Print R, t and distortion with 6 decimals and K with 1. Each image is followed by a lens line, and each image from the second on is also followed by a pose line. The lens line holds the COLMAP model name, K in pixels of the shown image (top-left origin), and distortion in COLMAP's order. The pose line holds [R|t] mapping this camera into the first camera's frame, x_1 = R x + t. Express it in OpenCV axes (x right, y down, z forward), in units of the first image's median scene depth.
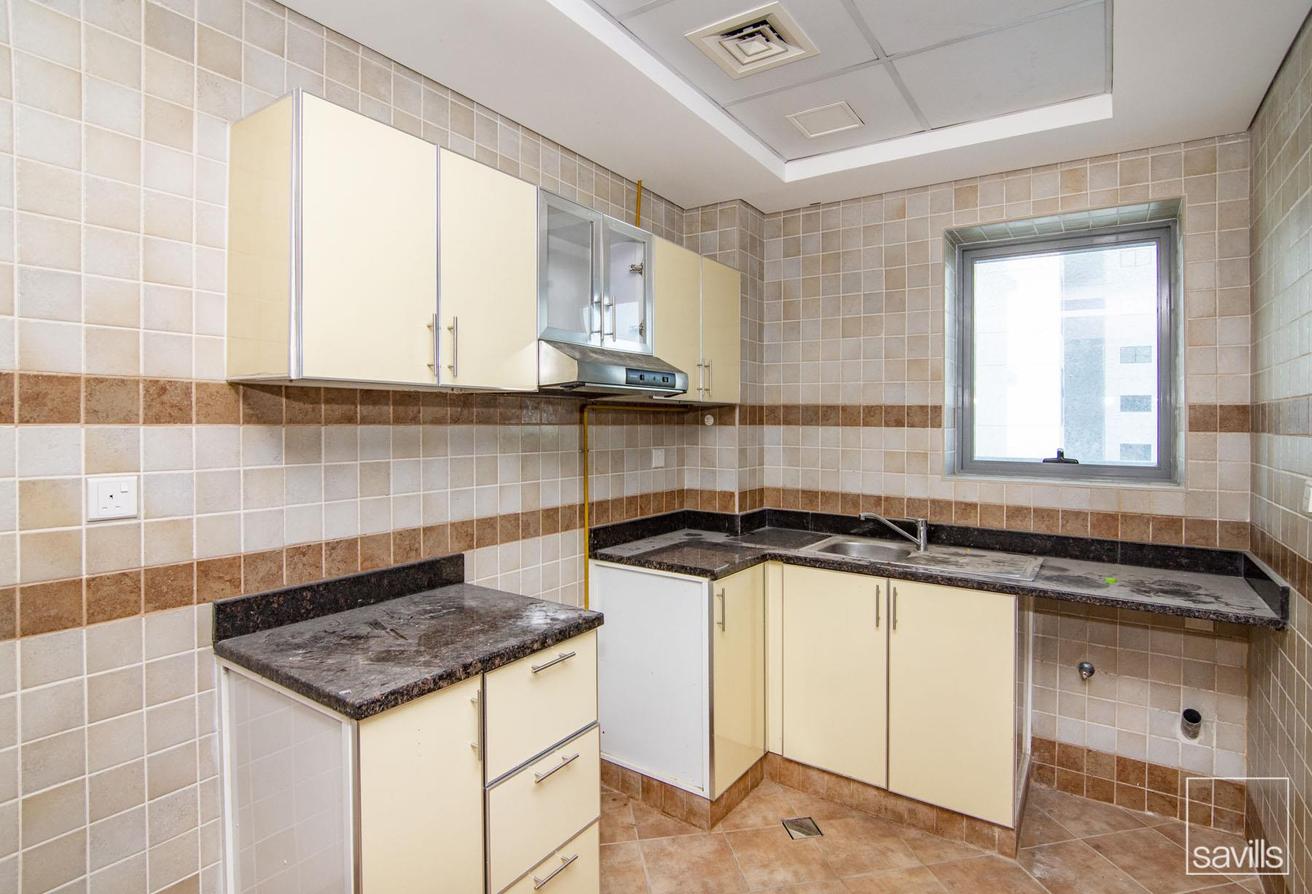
lens RADIAL K [[646.8, 0, 677.9], [0, 646.8, 414.4], [0, 0, 1]] dist [-0.006650, -0.010200]
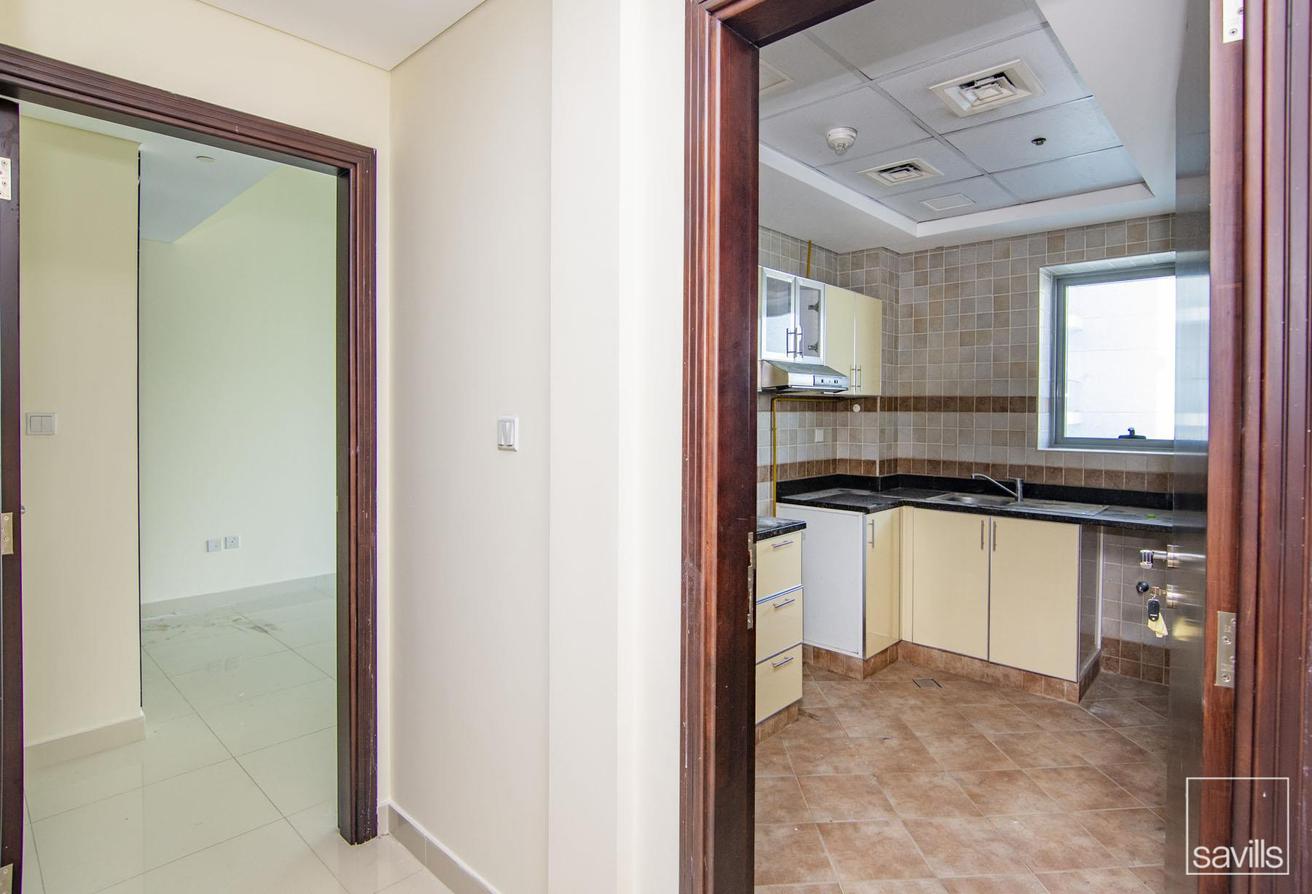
lens RADIAL K [[669.9, 0, 674.0], [0, 669.9, 425.7], [0, 0, 1]] dist [-0.001245, -0.010790]
pose [[0.985763, 0.000021, -0.168142, -0.109737], [0.005520, 0.999457, 0.032483, -0.001913], [0.168052, -0.032949, 0.985227, -0.535100]]
